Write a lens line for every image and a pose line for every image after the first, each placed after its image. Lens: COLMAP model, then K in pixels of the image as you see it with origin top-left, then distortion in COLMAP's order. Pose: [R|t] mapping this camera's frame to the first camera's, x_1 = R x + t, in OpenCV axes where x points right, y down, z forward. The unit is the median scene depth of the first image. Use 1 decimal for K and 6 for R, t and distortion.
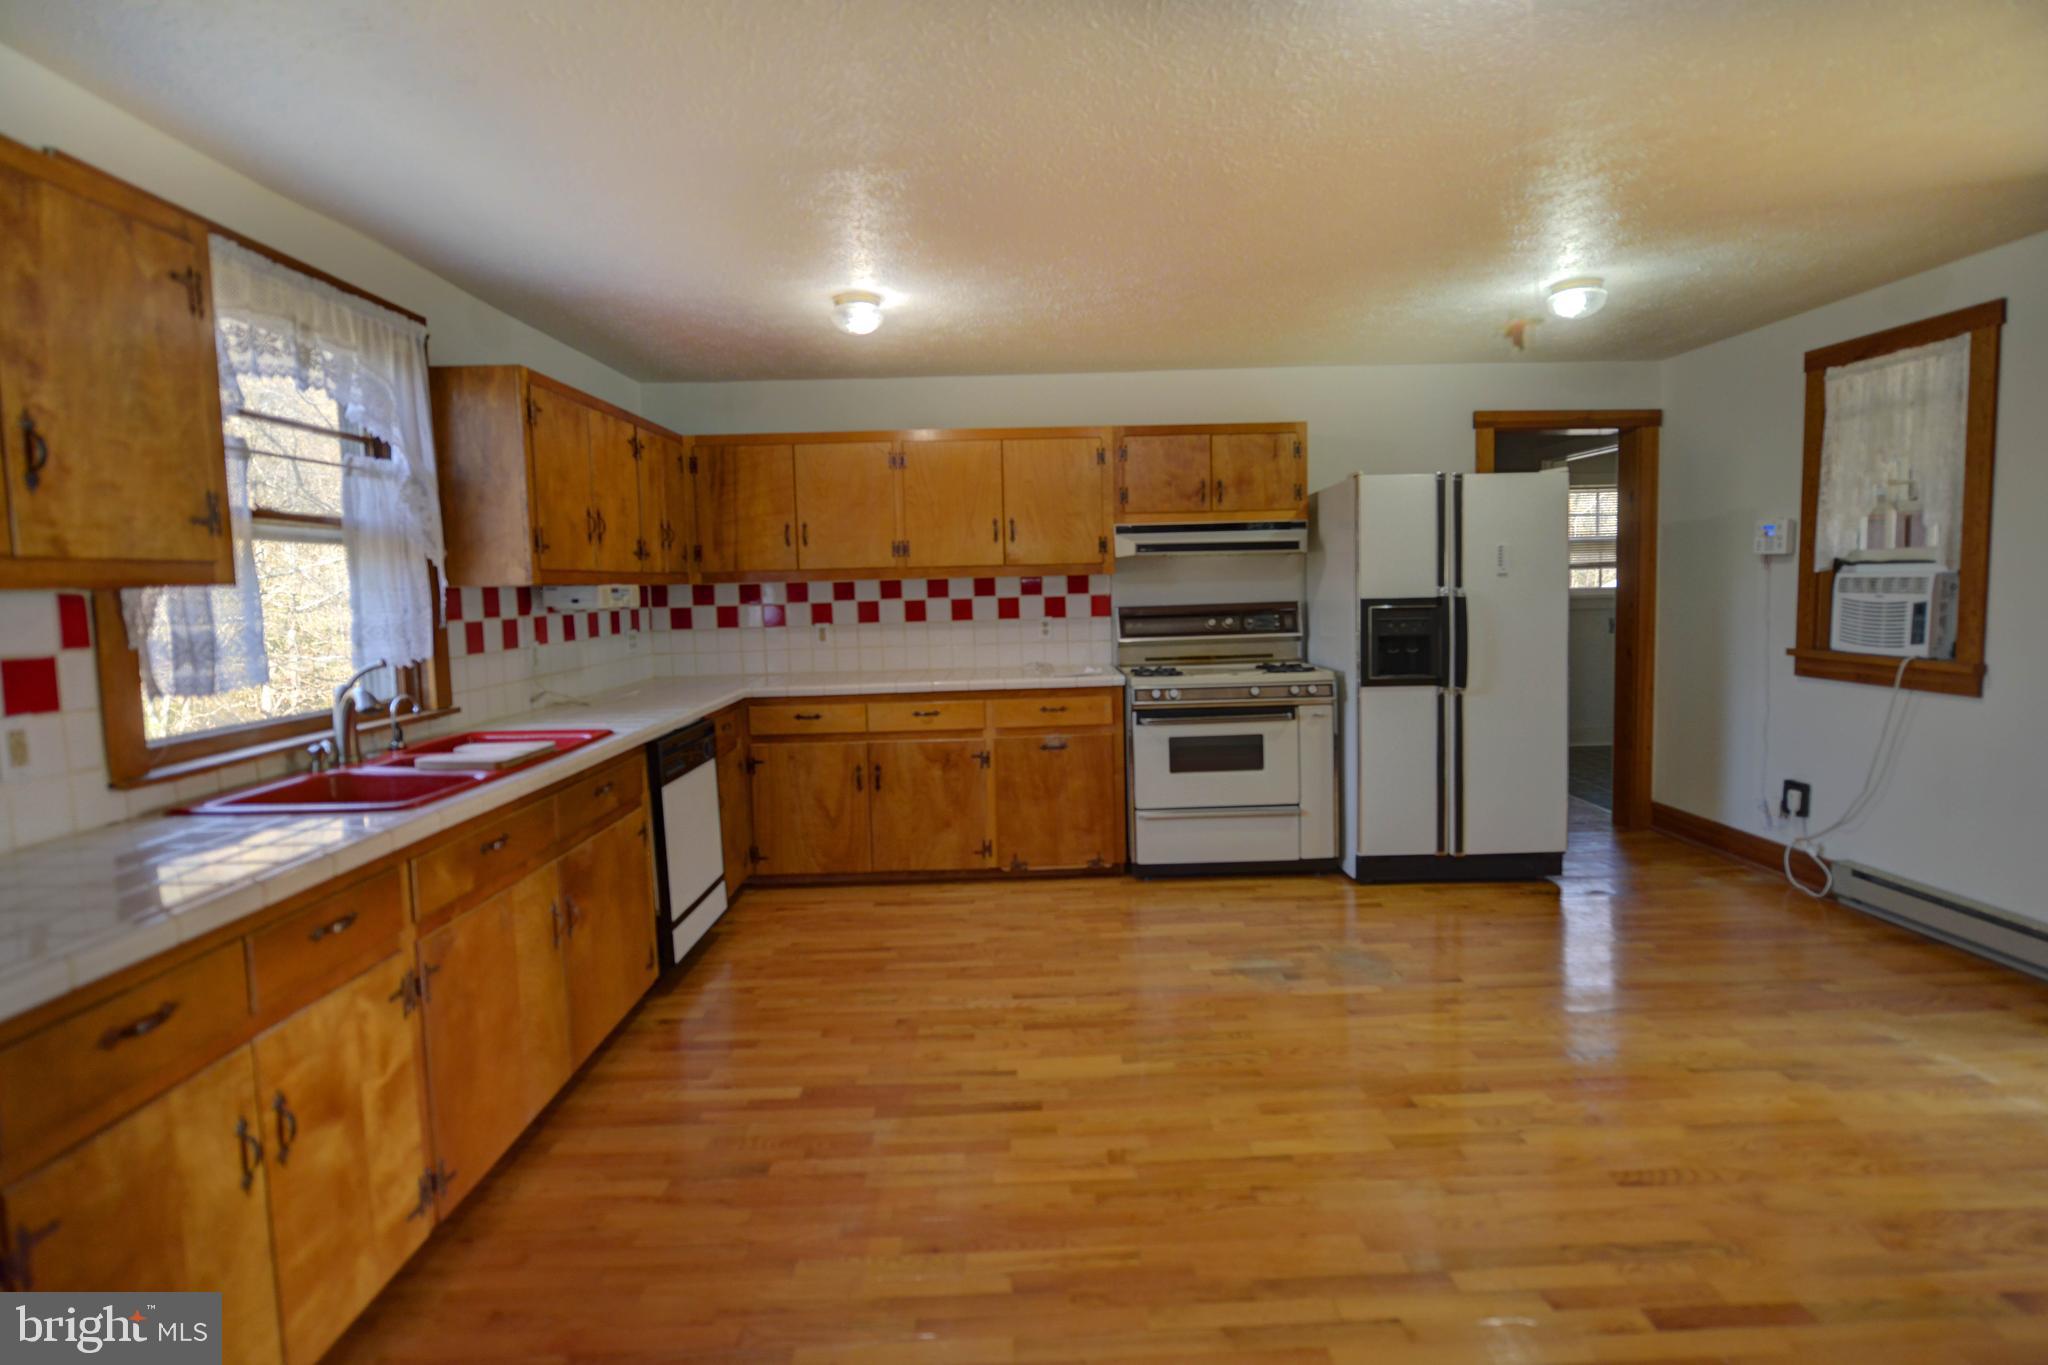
lens RADIAL K [[968.1, 0, 1026.5], [0, 968.1, 647.4], [0, 0, 1]] dist [-0.001268, -0.000276]
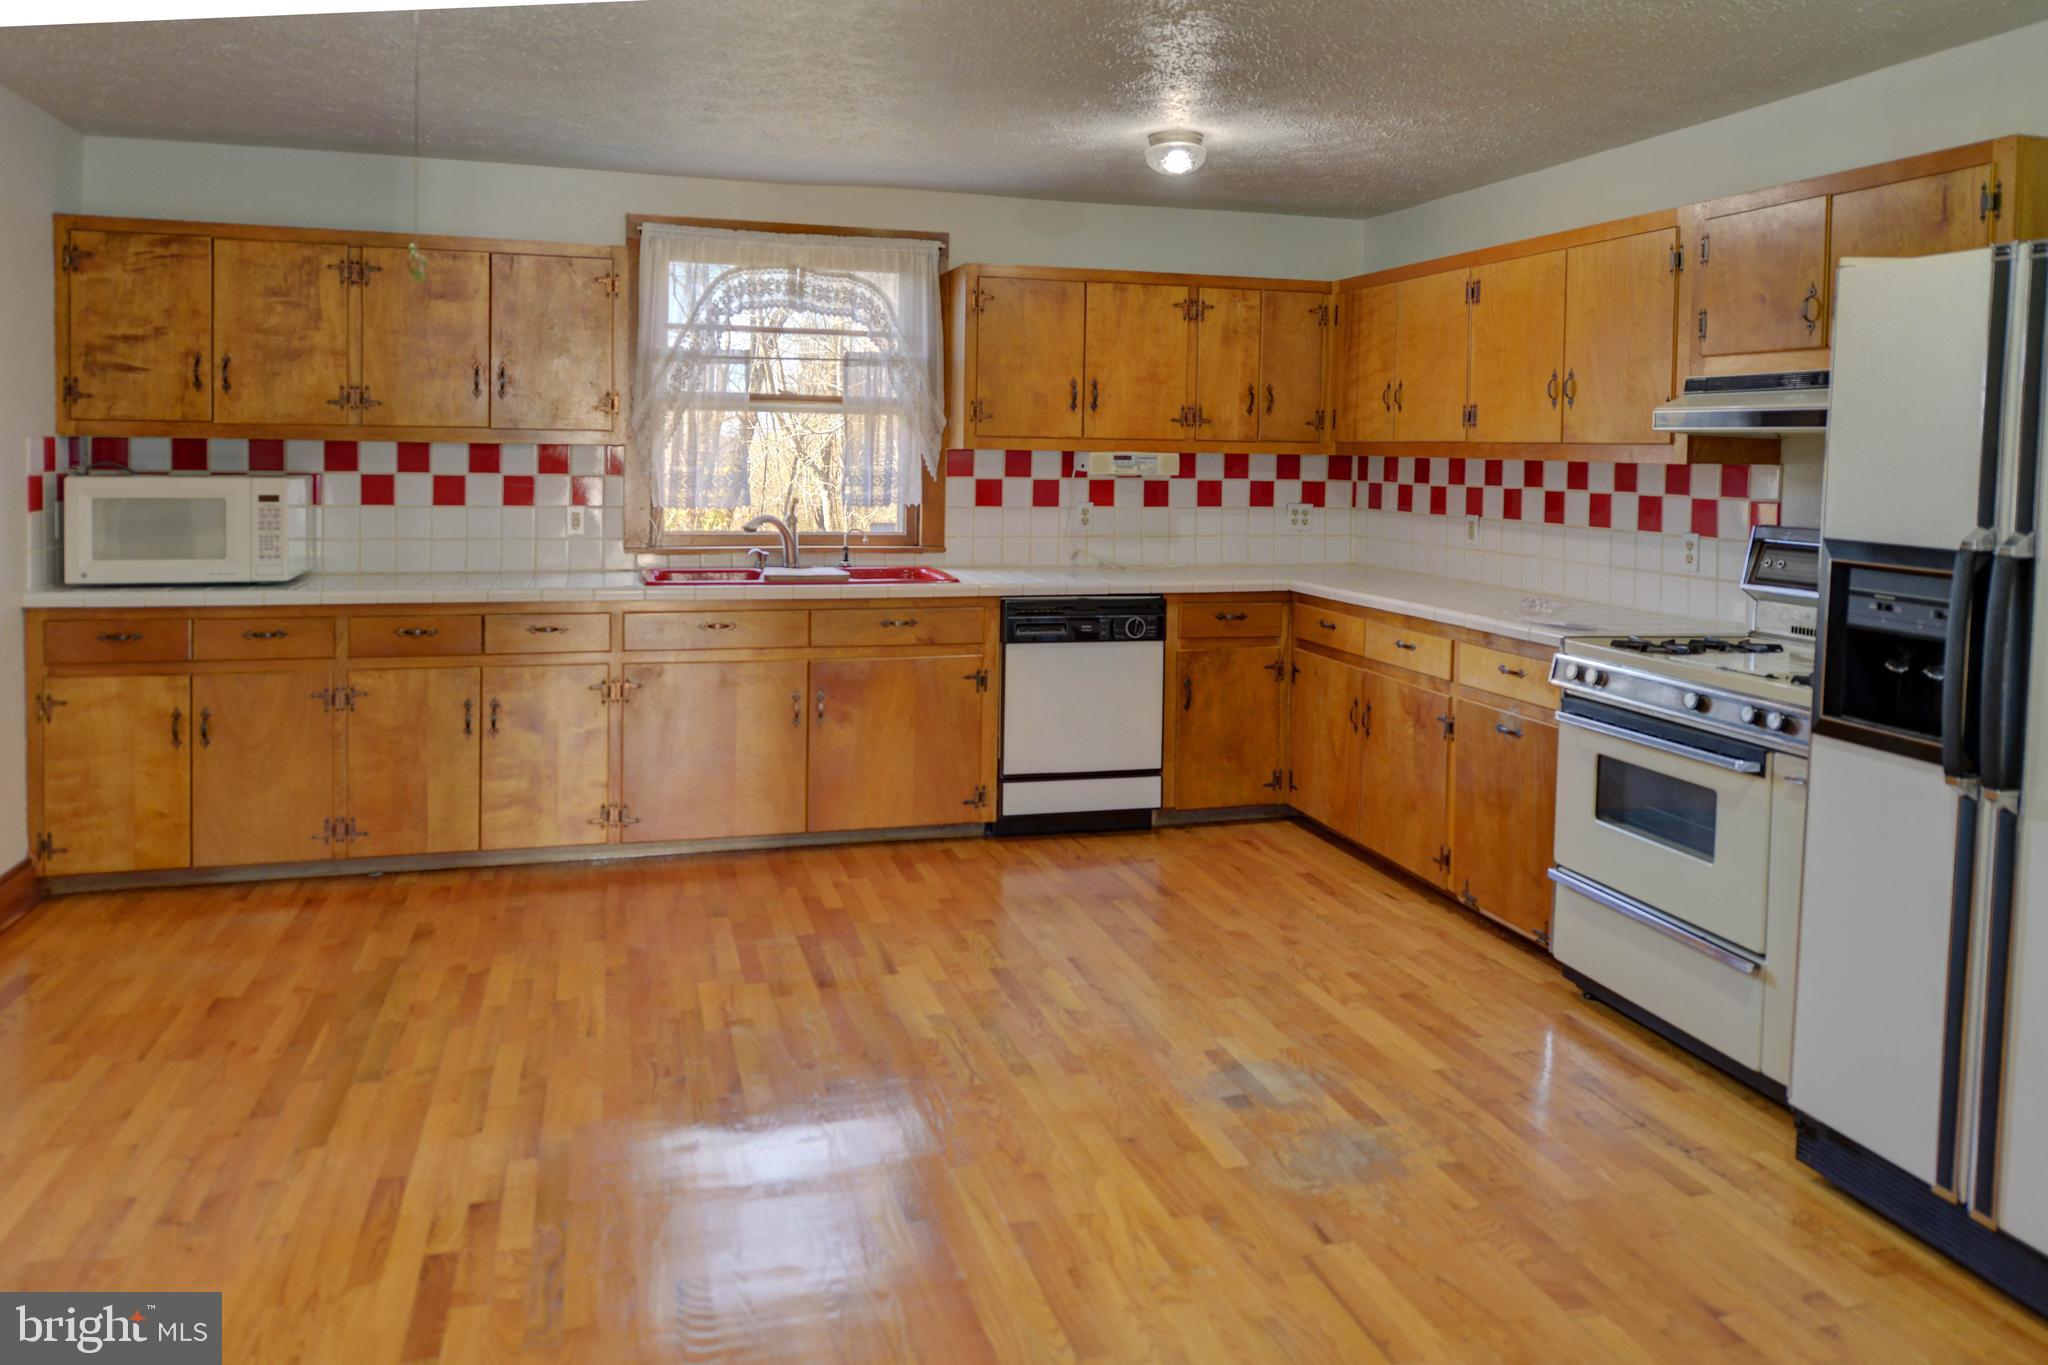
lens RADIAL K [[1457.3, 0, 1085.9], [0, 1457.3, 482.9], [0, 0, 1]] dist [-0.002157, -0.000904]
pose [[0.286056, 0.054226, -0.956677, 0.880463], [-0.088273, 0.995643, 0.030040, -0.065236], [0.954138, 0.075855, 0.289596, 0.461228]]
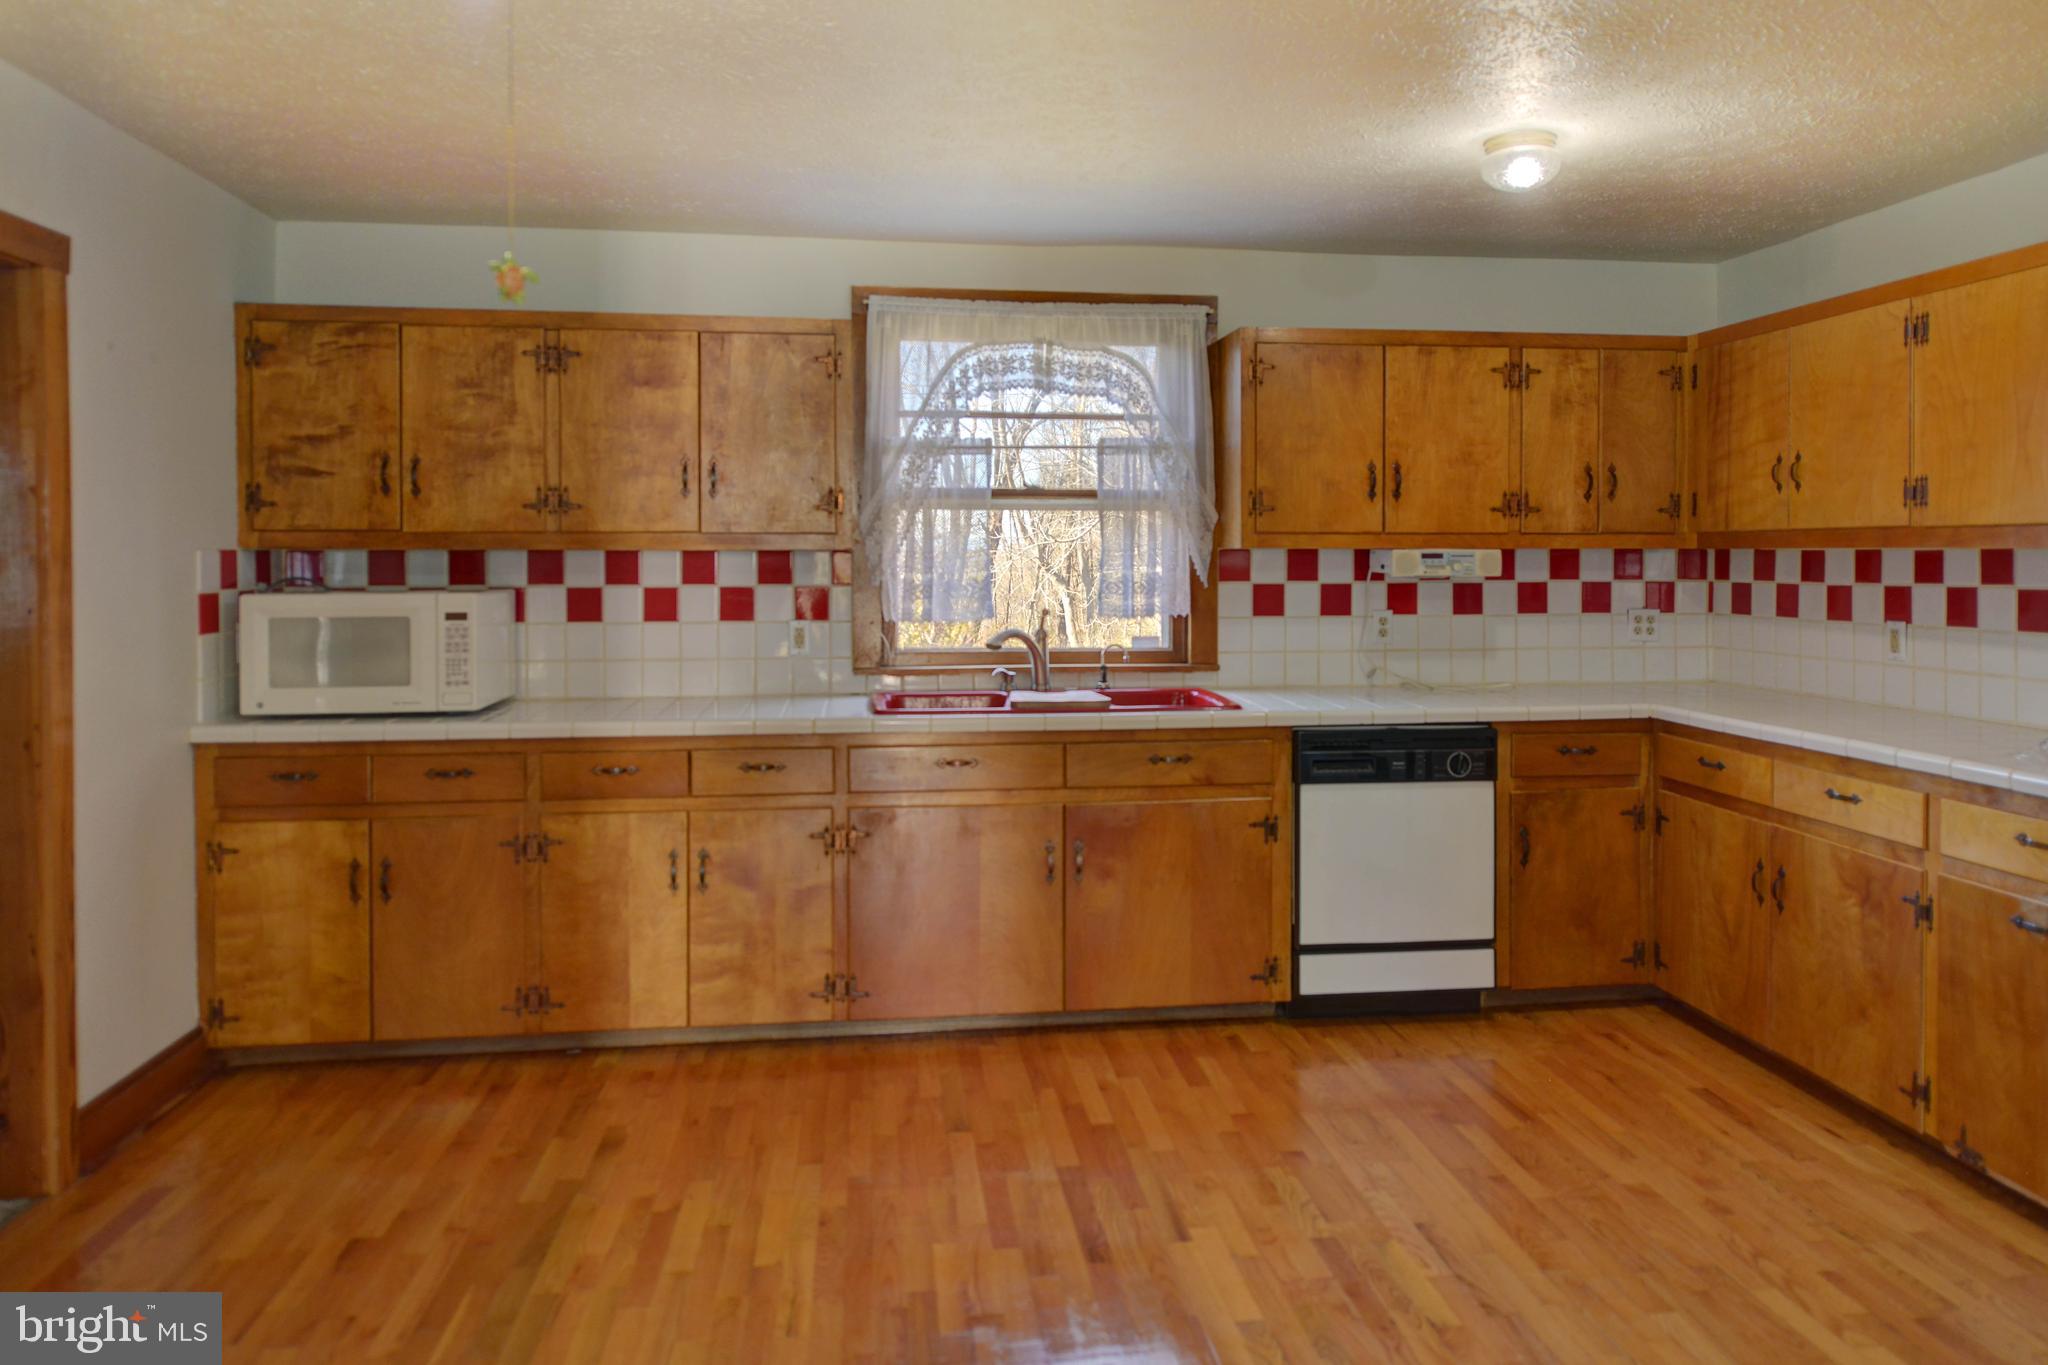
lens RADIAL K [[1385.4, 0, 1086.4], [0, 1385.4, 563.2], [0, 0, 1]] dist [-0.003385, -0.000063]
pose [[0.129525, 0.033056, -0.991025, 0.623192], [-0.069646, 0.997279, 0.024163, -0.052820], [0.989127, 0.065891, 0.131475, 0.480607]]
